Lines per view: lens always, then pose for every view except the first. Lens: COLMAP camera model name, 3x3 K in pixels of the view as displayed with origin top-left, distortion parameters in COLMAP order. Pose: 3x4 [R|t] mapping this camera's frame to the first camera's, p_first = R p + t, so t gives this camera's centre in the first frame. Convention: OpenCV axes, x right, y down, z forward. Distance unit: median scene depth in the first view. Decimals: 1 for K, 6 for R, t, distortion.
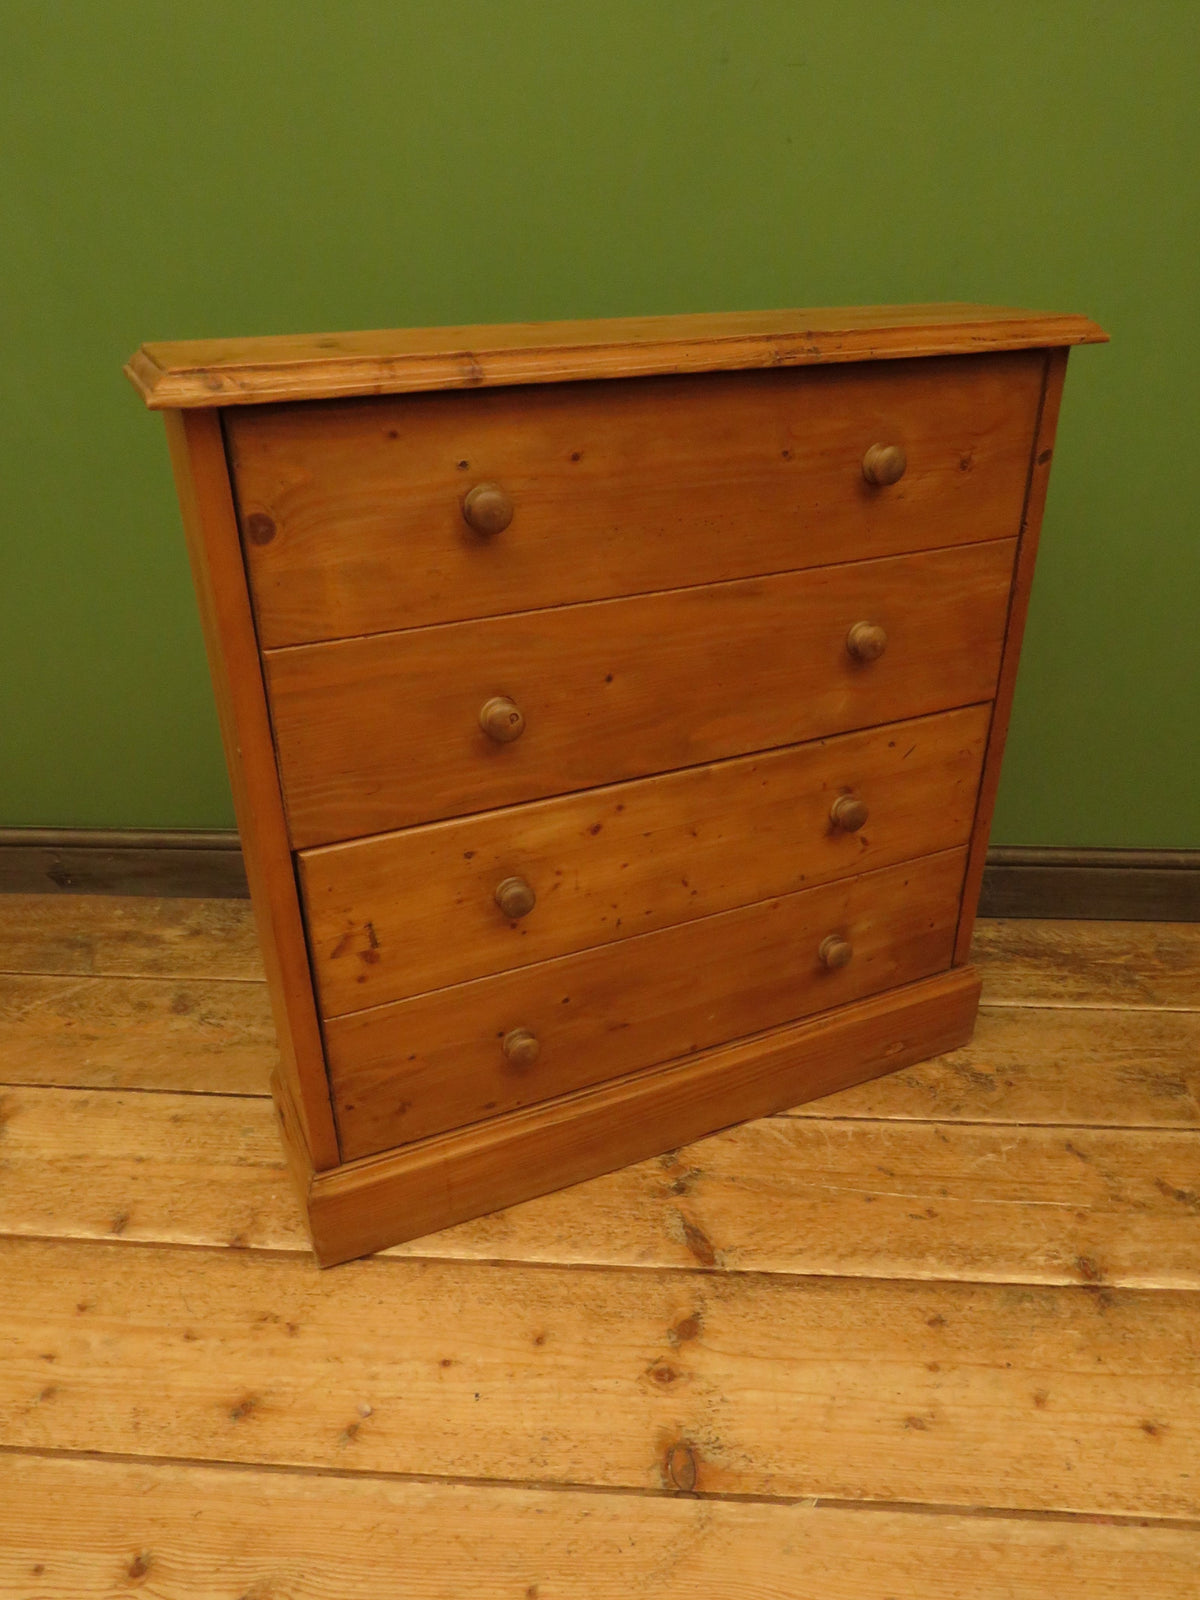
lens RADIAL K [[1138.6, 0, 597.6], [0, 1138.6, 795.3], [0, 0, 1]] dist [-0.041705, 0.007877]
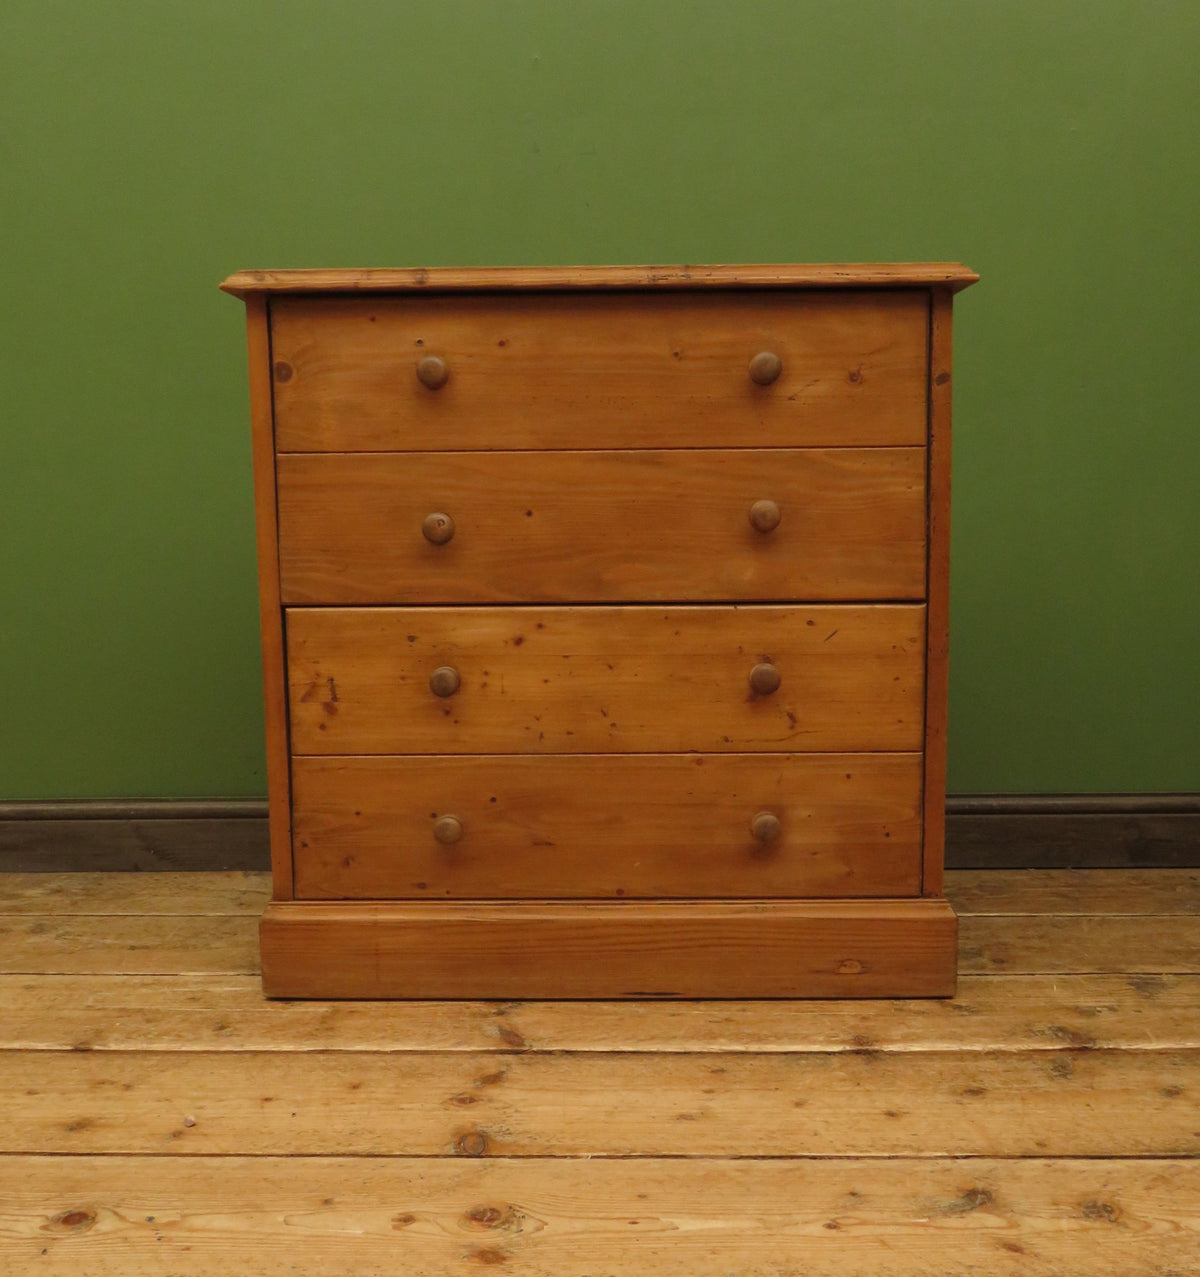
lens RADIAL K [[1350.9, 0, 602.9], [0, 1350.9, 636.4], [0, 0, 1]] dist [-0.047358, -0.003187]
pose [[0.908772, 0.040951, -0.415279, 0.700616], [-0.189052, 0.927588, -0.322242, 0.487714], [0.372011, 0.371354, 0.850708, -0.228557]]
